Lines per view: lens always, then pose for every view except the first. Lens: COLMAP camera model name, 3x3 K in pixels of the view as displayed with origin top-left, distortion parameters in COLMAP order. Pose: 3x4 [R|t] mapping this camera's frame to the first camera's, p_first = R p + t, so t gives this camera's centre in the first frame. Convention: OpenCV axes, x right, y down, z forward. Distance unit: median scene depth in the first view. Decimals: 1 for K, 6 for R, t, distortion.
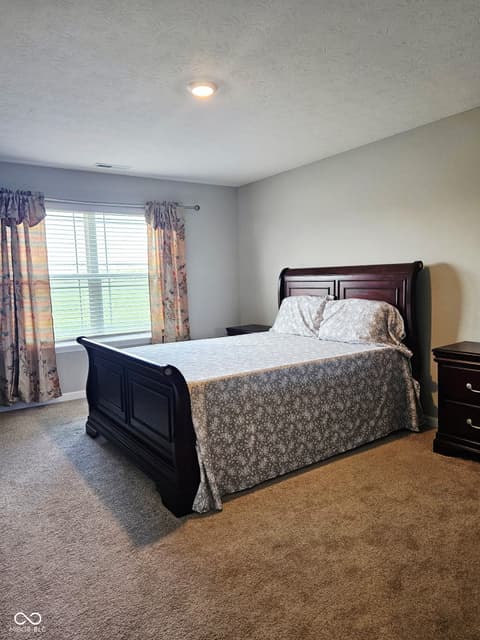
lens RADIAL K [[430.0, 0, 234.6], [0, 430.0, 318.4], [0, 0, 1]] dist [0.108325, -0.074646]
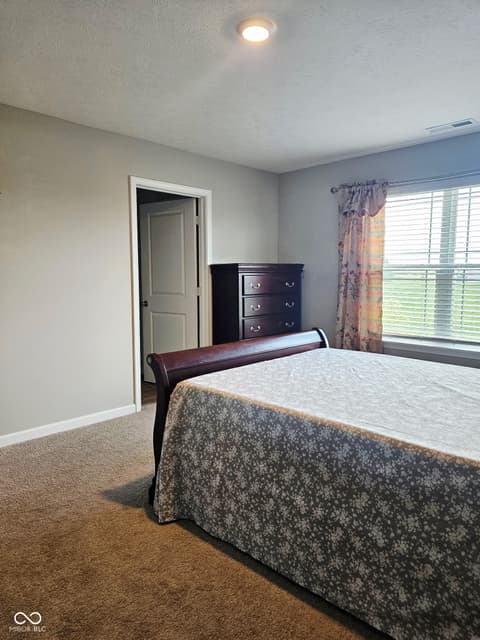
lens RADIAL K [[430.0, 0, 234.6], [0, 430.0, 318.4], [0, 0, 1]] dist [0.108325, -0.074646]
pose [[0.241657, 0.133589, -0.961122, 0.436701], [-0.106489, 0.988147, 0.110571, -0.055634], [0.964501, 0.075629, 0.253018, 0.461704]]
